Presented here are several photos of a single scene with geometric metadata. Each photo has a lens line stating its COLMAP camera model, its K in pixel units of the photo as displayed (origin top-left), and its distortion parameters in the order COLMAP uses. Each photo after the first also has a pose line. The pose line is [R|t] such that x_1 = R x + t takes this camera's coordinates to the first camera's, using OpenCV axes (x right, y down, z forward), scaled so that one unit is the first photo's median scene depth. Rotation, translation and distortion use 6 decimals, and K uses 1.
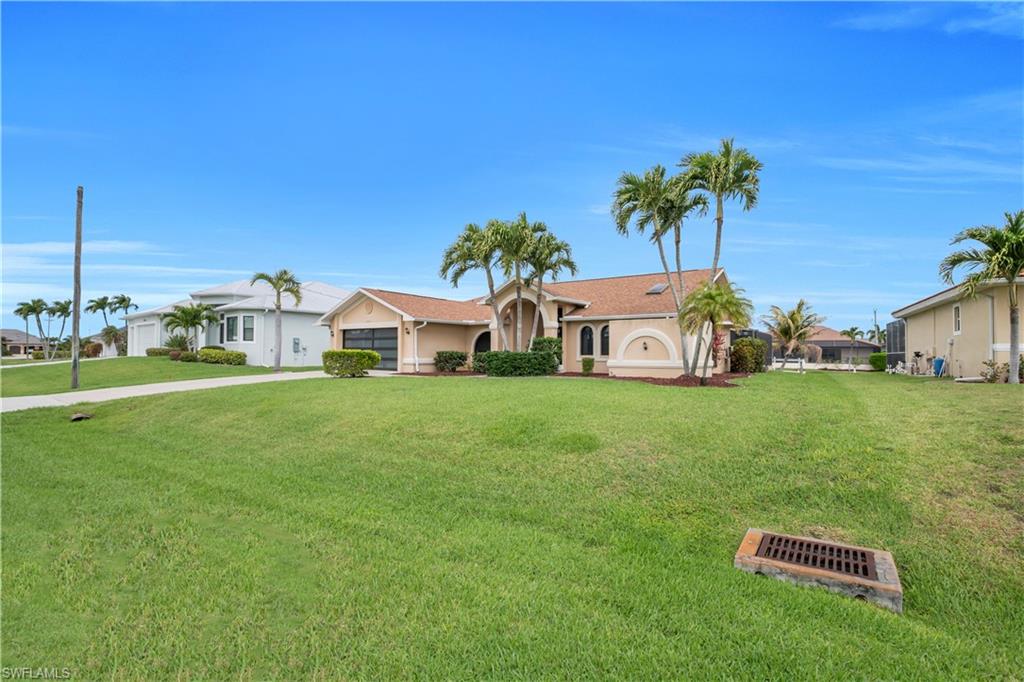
lens RADIAL K [[492.4, 0, 513.1], [0, 492.4, 347.9], [0, 0, 1]] dist [-0.031193, -0.000039]
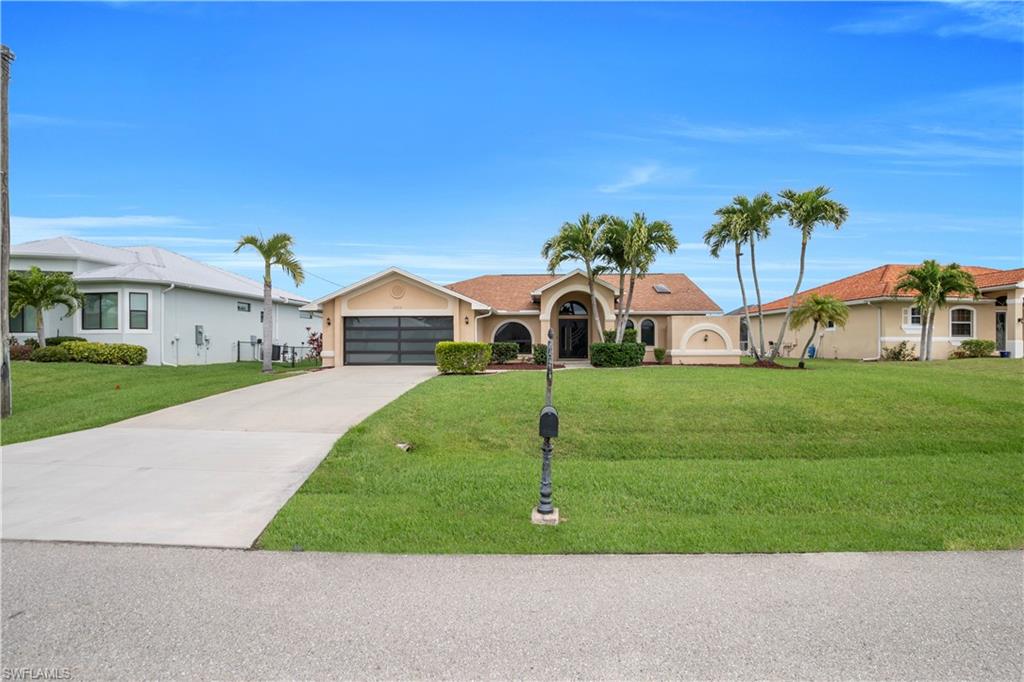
lens RADIAL K [[492.4, 0, 513.1], [0, 492.4, 347.9], [0, 0, 1]] dist [-0.031193, -0.000039]
pose [[0.841592, -0.011519, 0.539990, -0.659288], [-0.001046, 0.999736, 0.022957, -0.005630], [-0.540112, -0.019886, 0.841358, 0.210954]]
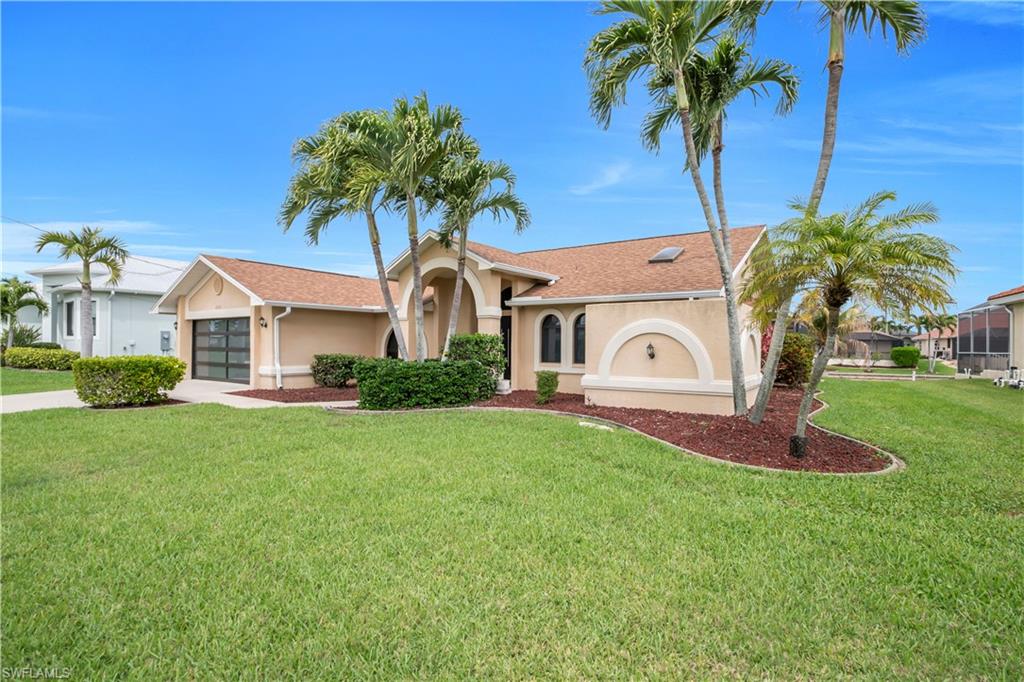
lens RADIAL K [[492.4, 0, 513.1], [0, 492.4, 347.9], [0, 0, 1]] dist [-0.031193, -0.000039]
pose [[0.999792, 0.000424, 0.020384, 0.091549], [-0.000849, 0.999783, 0.020829, -0.015946], [-0.020371, -0.020842, 0.999575, 0.398050]]
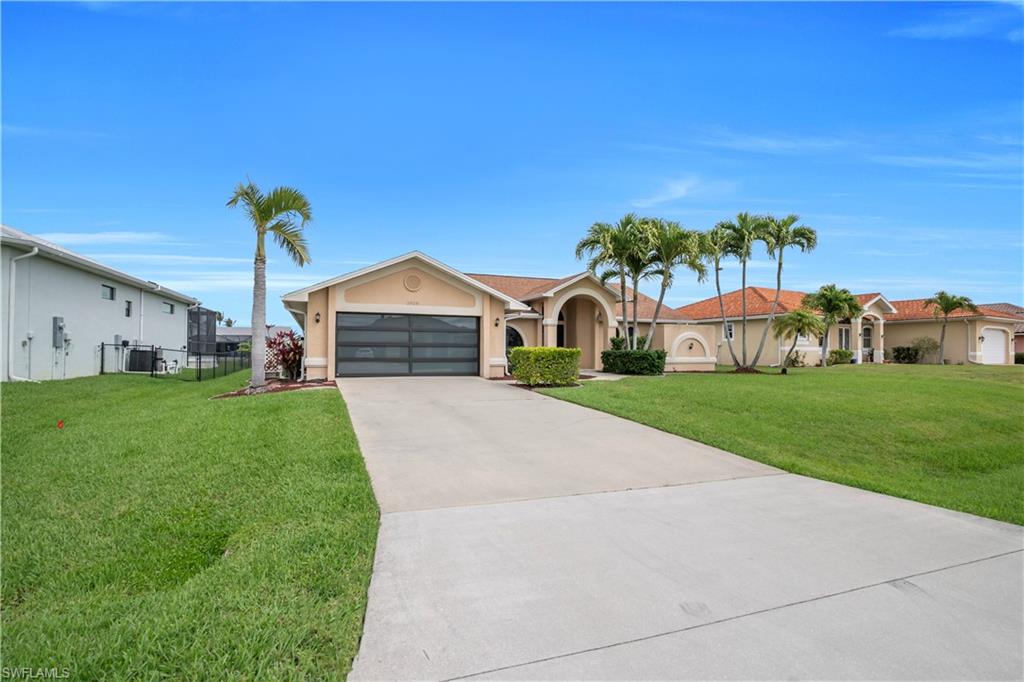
lens RADIAL K [[492.4, 0, 513.1], [0, 492.4, 347.9], [0, 0, 1]] dist [-0.031193, -0.000039]
pose [[0.546143, 0.004393, 0.837680, -0.876513], [-0.013838, 0.999897, 0.003778, 0.001931], [-0.837578, -0.013655, 0.546148, 0.594372]]
